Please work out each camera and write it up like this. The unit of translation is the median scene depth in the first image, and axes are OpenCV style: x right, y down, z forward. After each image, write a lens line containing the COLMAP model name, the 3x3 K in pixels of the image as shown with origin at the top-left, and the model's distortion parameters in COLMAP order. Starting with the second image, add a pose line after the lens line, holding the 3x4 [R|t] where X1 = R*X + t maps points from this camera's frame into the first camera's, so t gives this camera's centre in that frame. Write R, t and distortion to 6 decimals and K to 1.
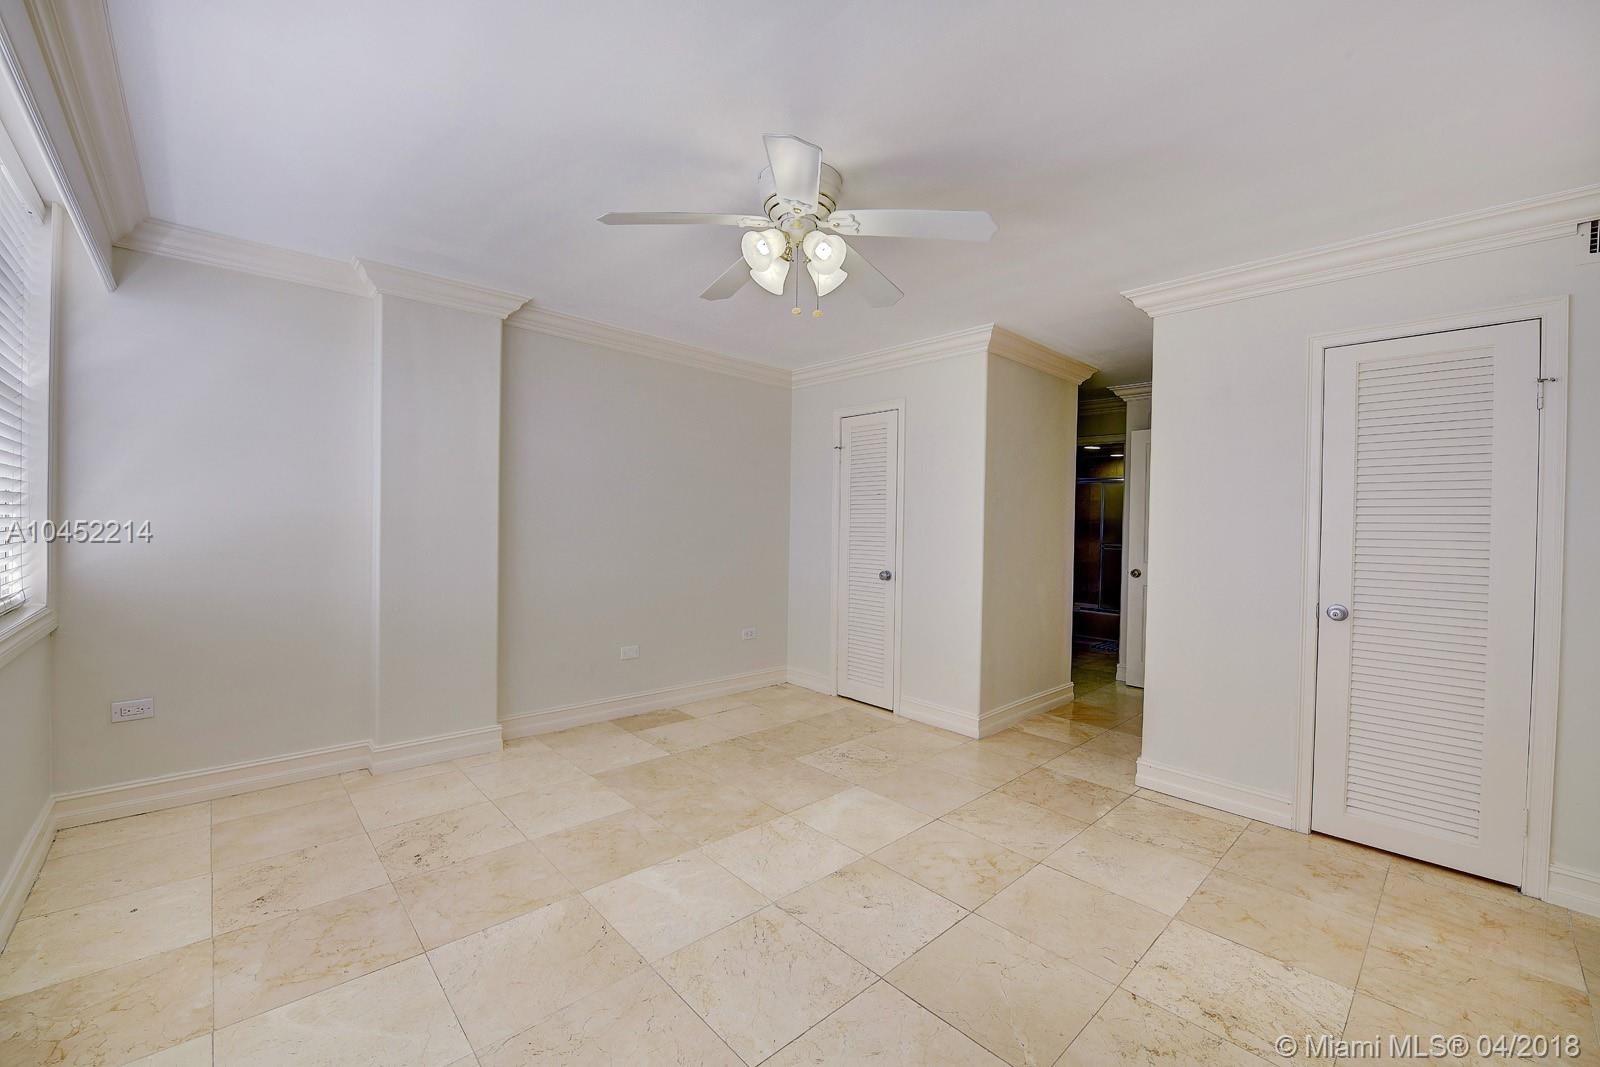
lens RADIAL K [[638.6, 0, 802.5], [0, 638.6, 530.7], [0, 0, 1]] dist [-0.008273, -0.005615]
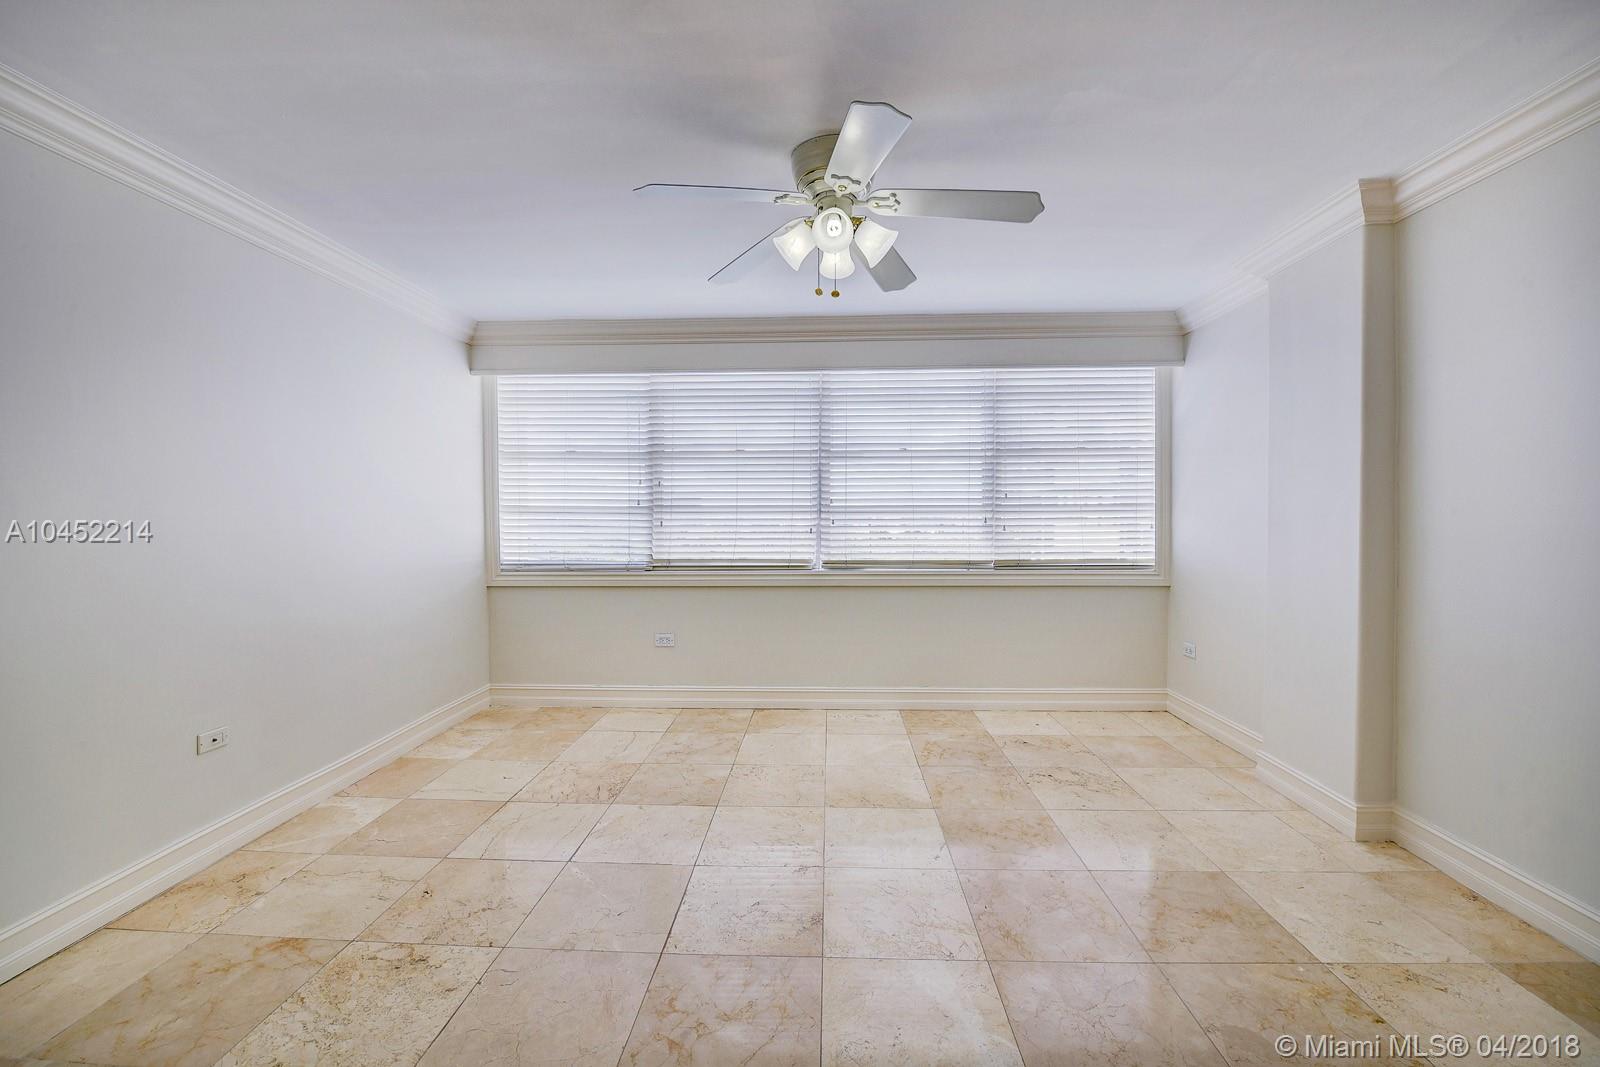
lens RADIAL K [[638.6, 0, 802.5], [0, 638.6, 530.7], [0, 0, 1]] dist [-0.008273, -0.005615]
pose [[-0.715639, -0.002339, -0.698466, 0.678877], [-0.016506, 0.999772, 0.013564, 0.003597], [0.698275, 0.021236, -0.715514, 1.603452]]
